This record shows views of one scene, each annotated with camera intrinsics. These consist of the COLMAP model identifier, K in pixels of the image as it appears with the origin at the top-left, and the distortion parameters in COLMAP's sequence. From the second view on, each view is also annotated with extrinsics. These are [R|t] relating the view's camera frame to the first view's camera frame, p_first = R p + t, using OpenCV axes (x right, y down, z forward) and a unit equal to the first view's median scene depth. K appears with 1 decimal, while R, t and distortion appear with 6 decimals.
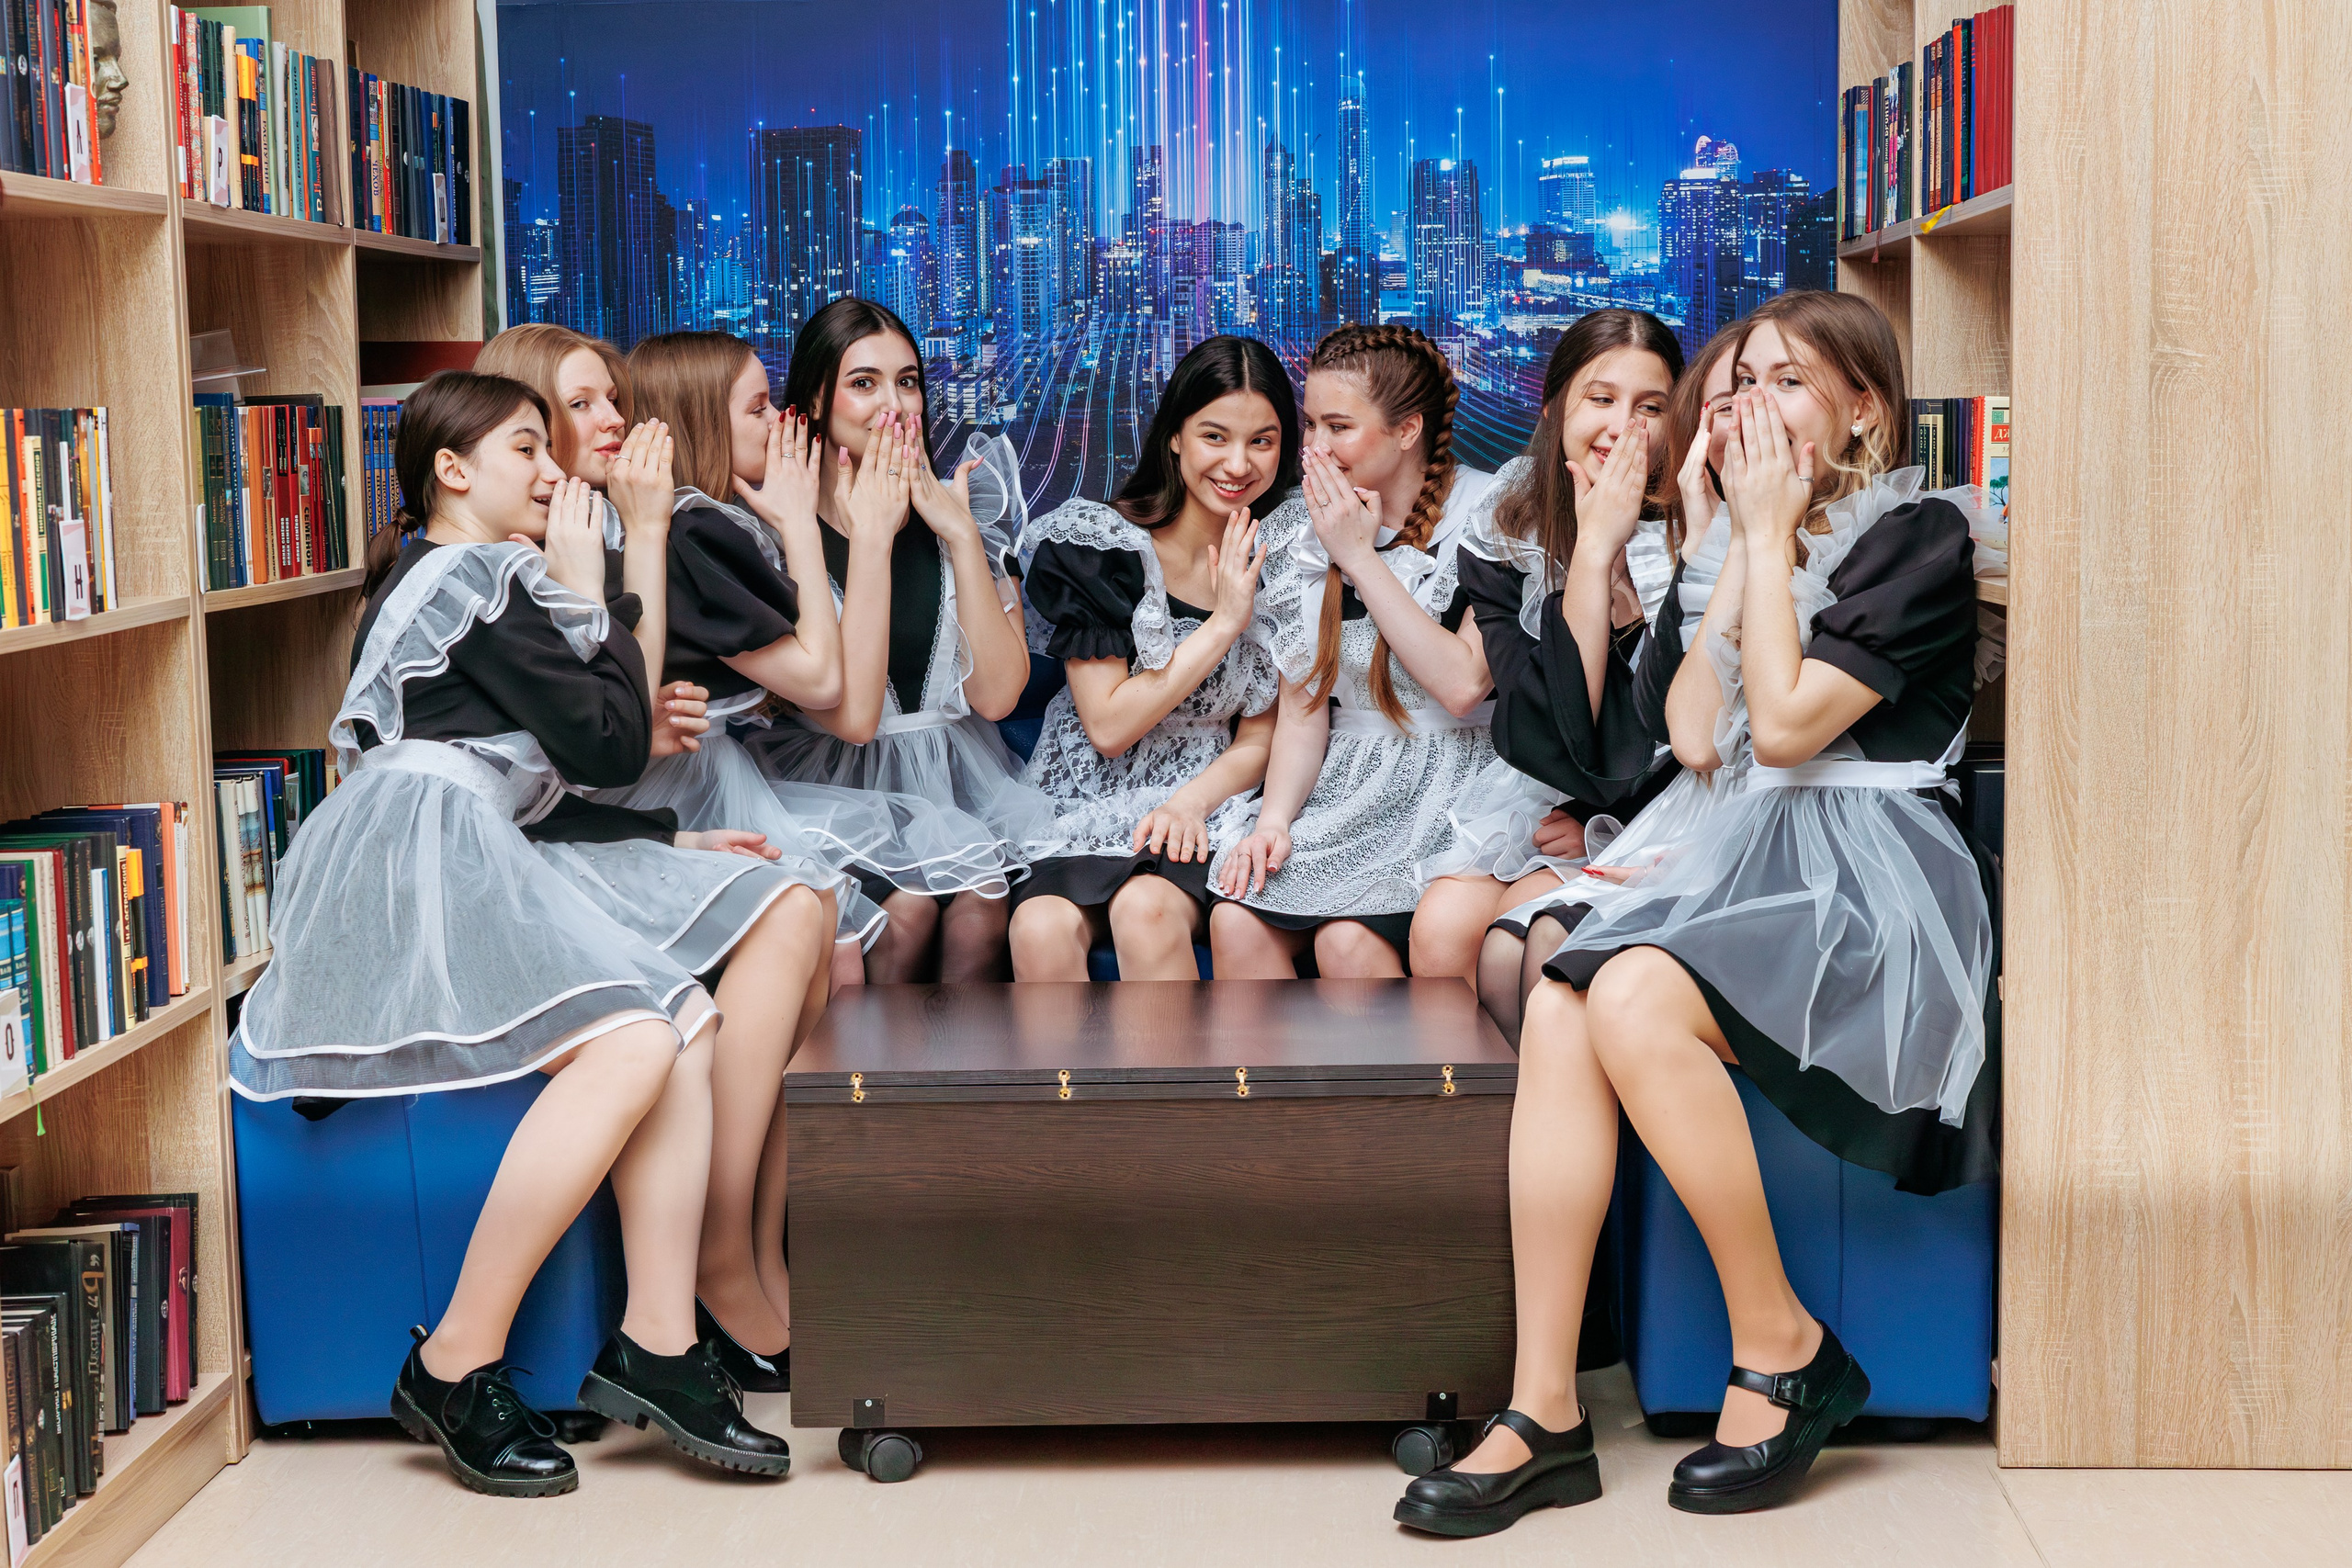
lens RADIAL K [[3538.8, 0, 1183.0], [0, 3538.8, 766.5], [0, 0, 1]] dist [-0.000670, 0.000000]
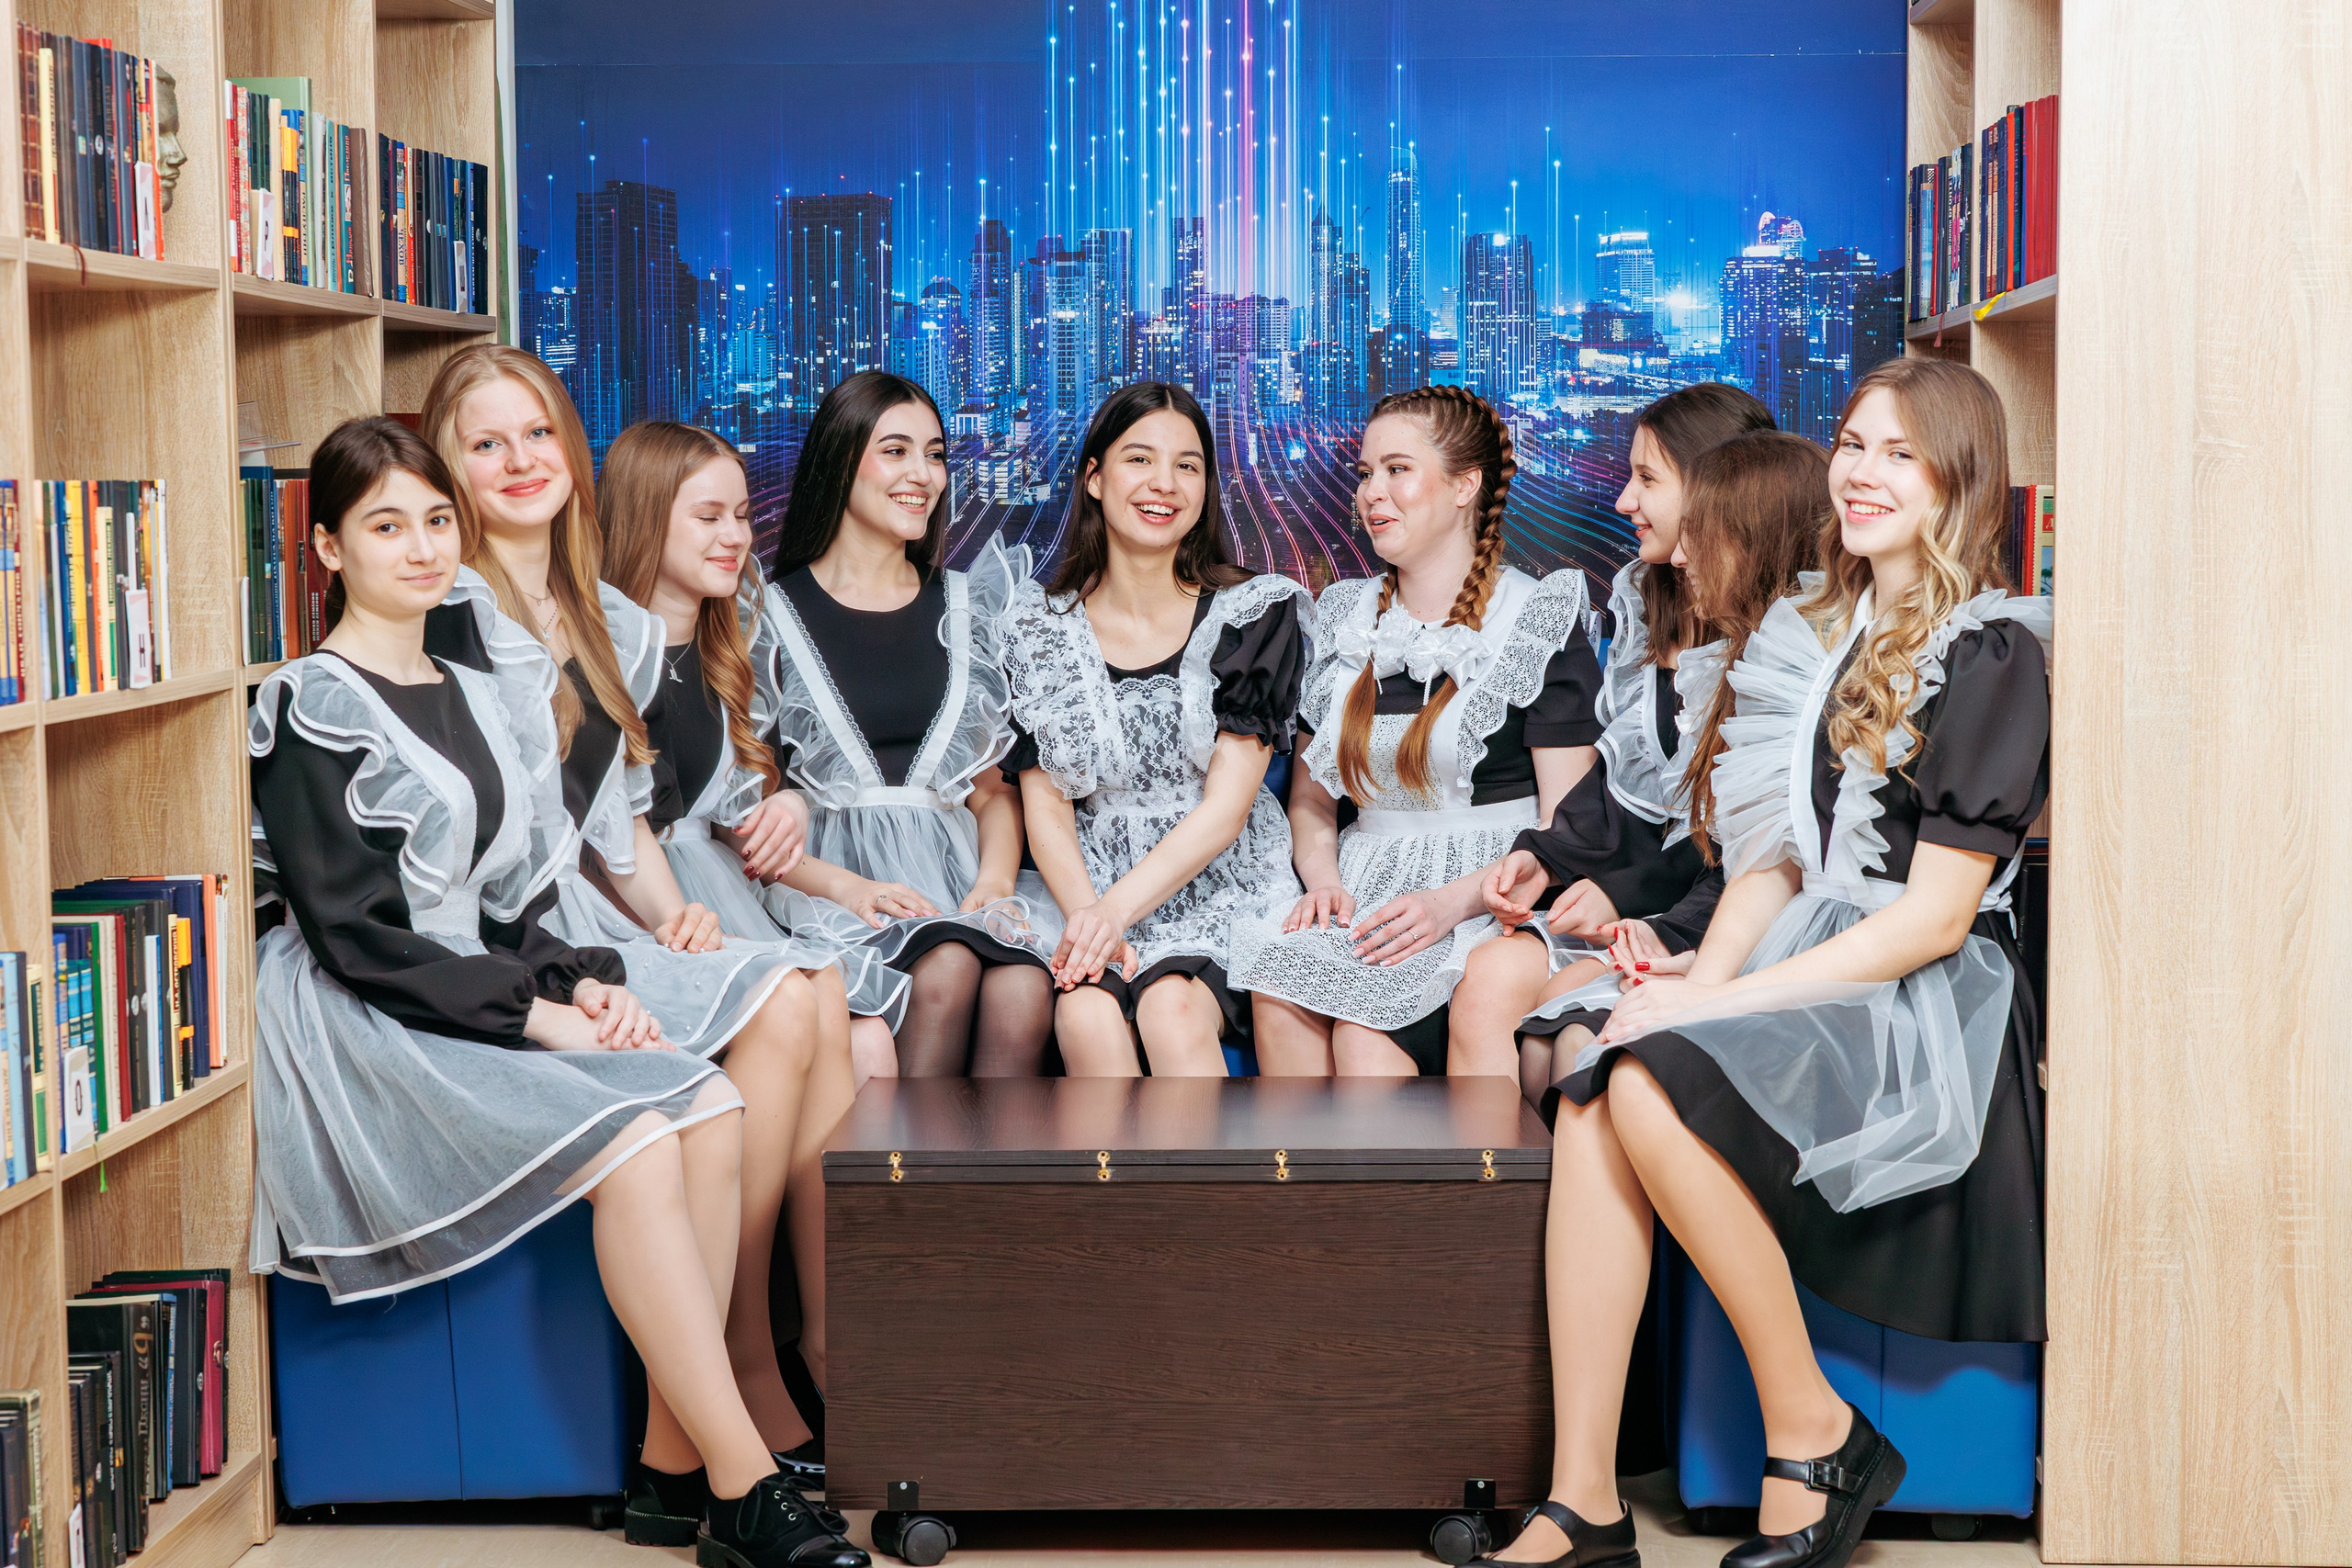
lens RADIAL K [[5479.5, 0, 1160.9], [0, 5479.5, 879.2], [0, 0, 1]] dist [0.012610, 0.000000]
pose [[0.999958, 0.009109, 0.000757, -0.019124], [-0.009084, 0.999566, -0.028024, 0.051615], [-0.001012, 0.028016, 0.999607, -0.538729]]
